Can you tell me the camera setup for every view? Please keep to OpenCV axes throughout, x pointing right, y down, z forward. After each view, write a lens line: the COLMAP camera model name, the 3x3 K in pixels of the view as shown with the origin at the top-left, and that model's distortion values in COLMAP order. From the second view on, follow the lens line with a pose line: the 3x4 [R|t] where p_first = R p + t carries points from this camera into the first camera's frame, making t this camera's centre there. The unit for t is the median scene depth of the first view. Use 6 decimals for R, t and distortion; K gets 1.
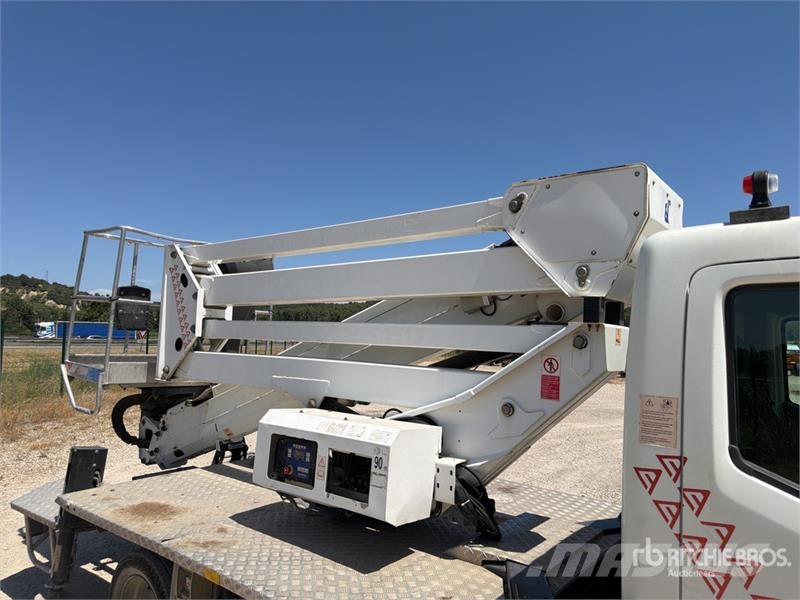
lens RADIAL K [[565.3, 0, 400.0], [0, 565.3, 300.0], [0, 0, 1]] dist [0.008967, -0.001030]
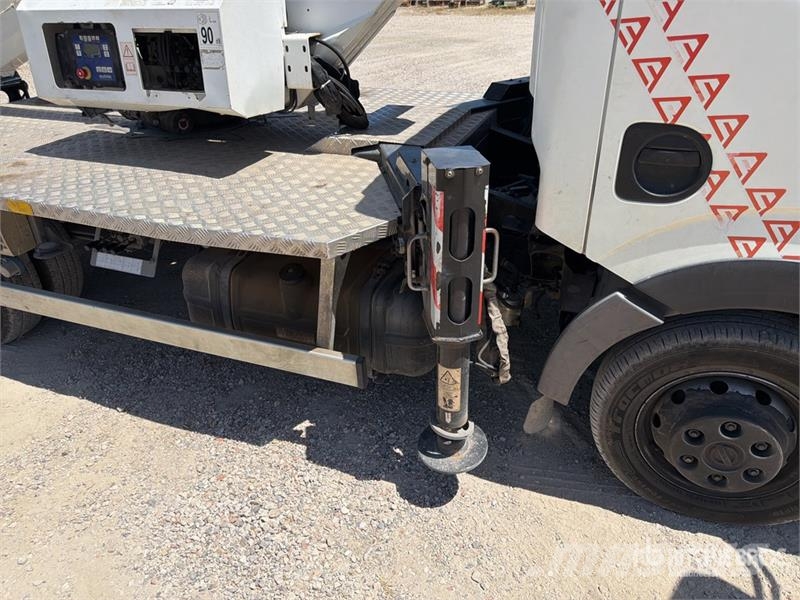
lens RADIAL K [[565.6, 0, 400.6], [0, 565.6, 306.9], [0, 0, 1]] dist [-0.000571, -0.007528]
pose [[0.954180, -0.189511, 0.231573, -0.030127], [0.025356, 0.822313, 0.568470, 0.142603], [-0.298157, -0.536551, 0.789440, 0.127057]]
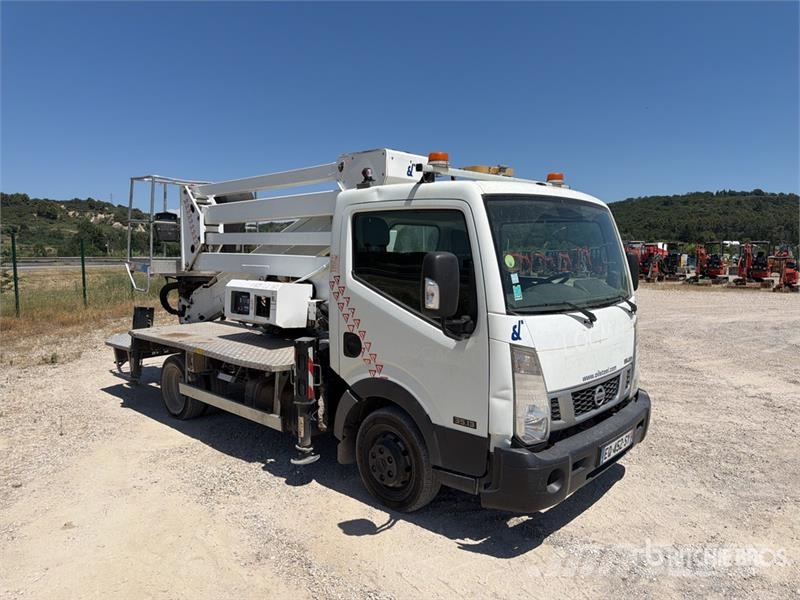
lens RADIAL K [[542.0, 0, 400.0], [0, 542.0, 300.0], [0, 0, 1]] dist [0.011206, 0.000309]
pose [[0.996753, -0.013332, -0.079406, 0.502049], [0.025528, 0.987644, 0.154624, -0.002843], [0.076363, -0.156149, 0.984777, -0.794107]]
